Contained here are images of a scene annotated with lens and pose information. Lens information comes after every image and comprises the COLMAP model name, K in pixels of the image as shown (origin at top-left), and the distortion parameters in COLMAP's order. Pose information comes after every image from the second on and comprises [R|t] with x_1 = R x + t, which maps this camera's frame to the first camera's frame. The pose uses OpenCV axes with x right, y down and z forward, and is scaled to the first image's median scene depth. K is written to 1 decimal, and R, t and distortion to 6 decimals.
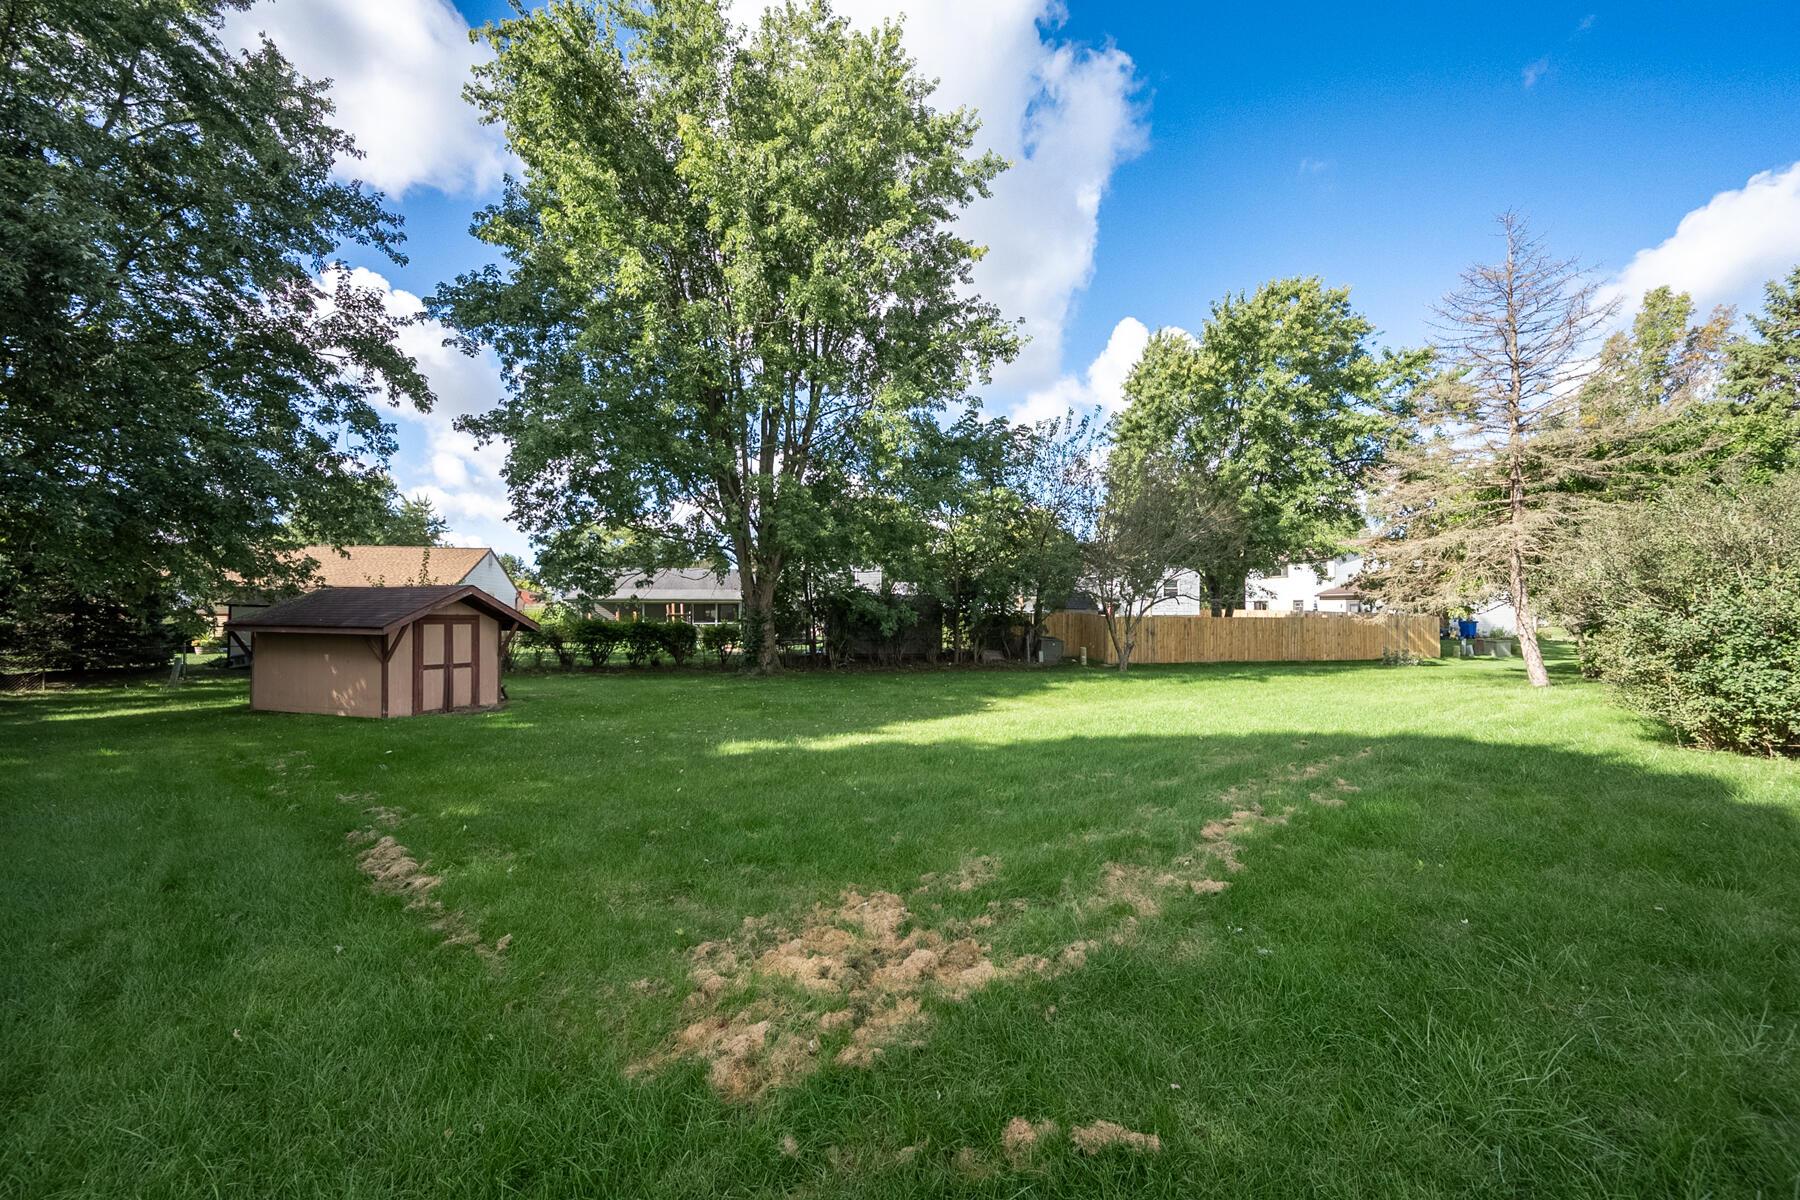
lens RADIAL K [[704.3, 0, 900.0], [0, 704.3, 600.0], [0, 0, 1]] dist [0.000310, -0.000015]
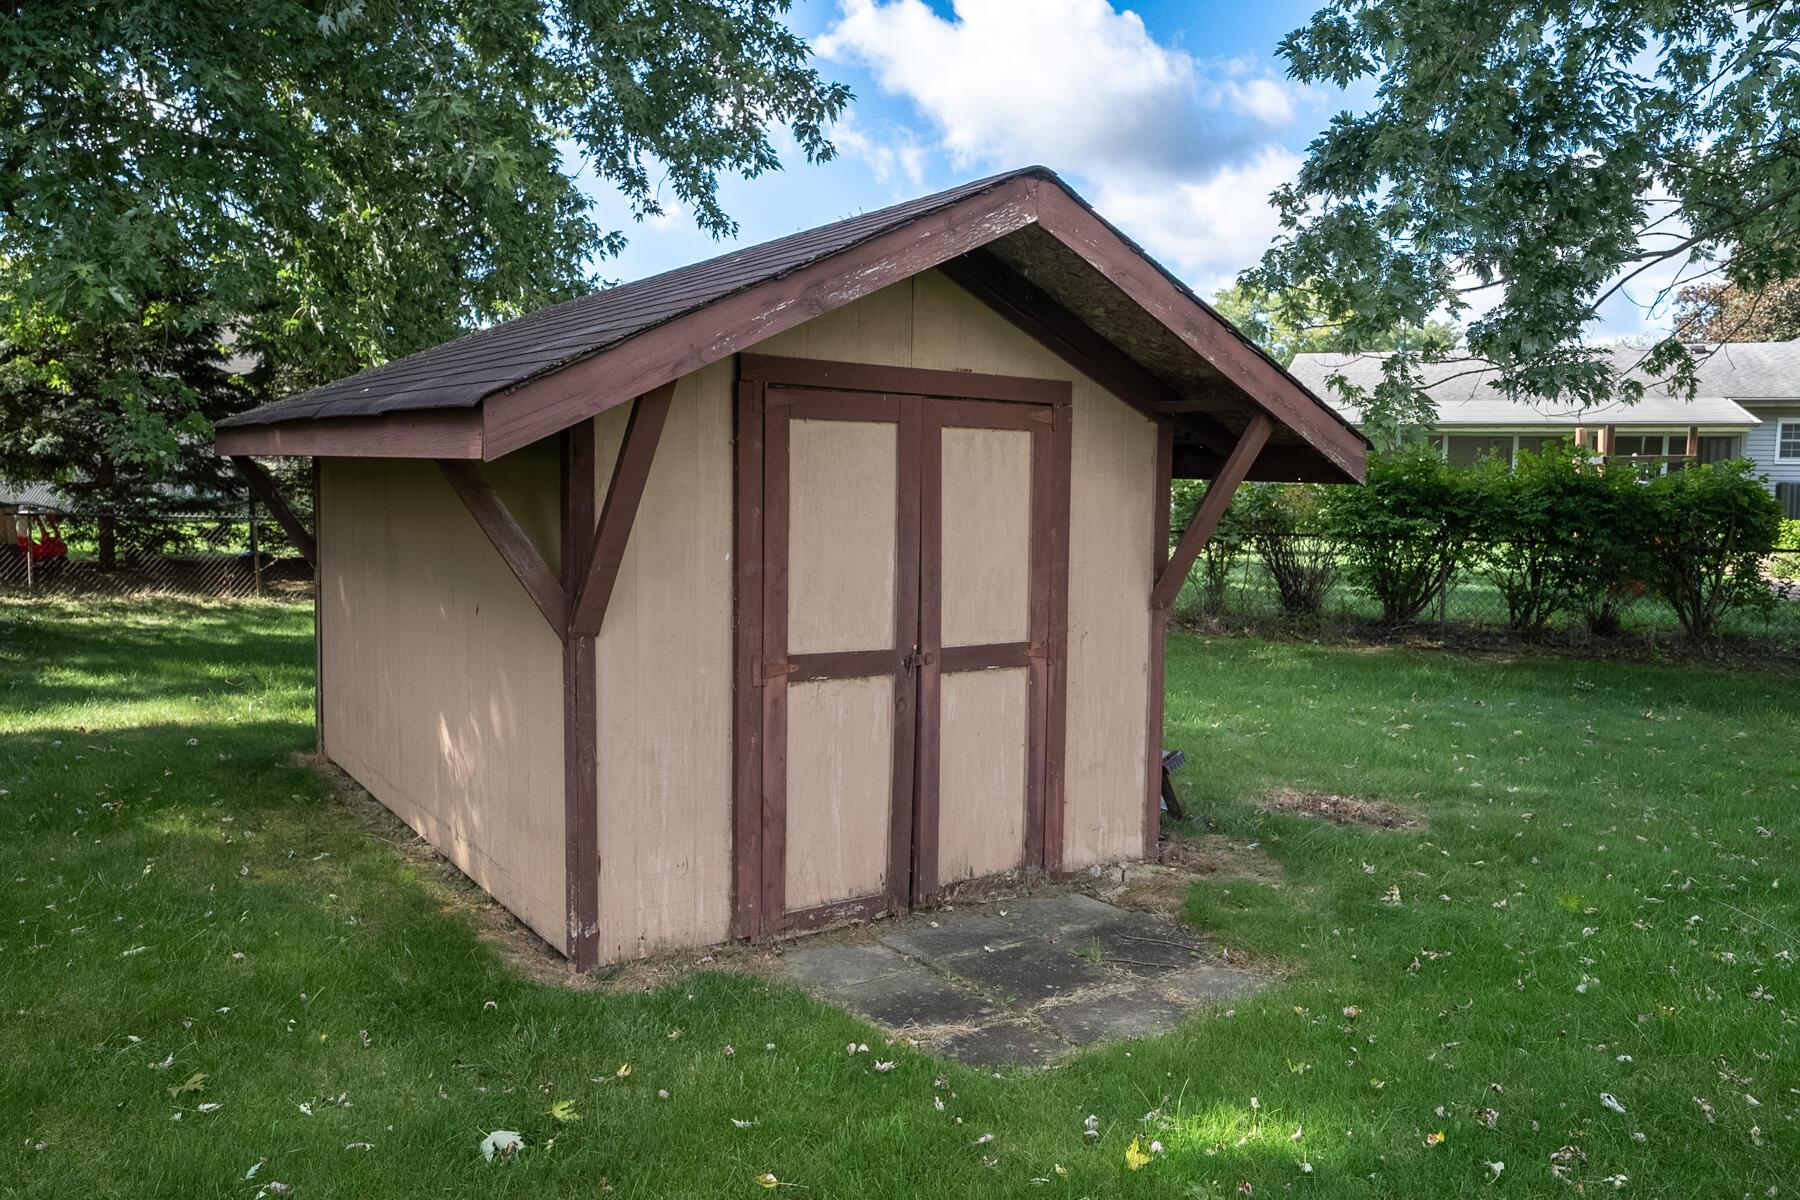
lens RADIAL K [[1311.1, 0, 900.0], [0, 1311.1, 600.0], [0, 0, 1]] dist [-0.002652, -0.000674]
pose [[0.789372, 0.070717, -0.609829, -0.421145], [-0.004563, 0.993992, 0.109358, 0.040271], [0.613899, -0.083542, 0.784952, 0.701510]]
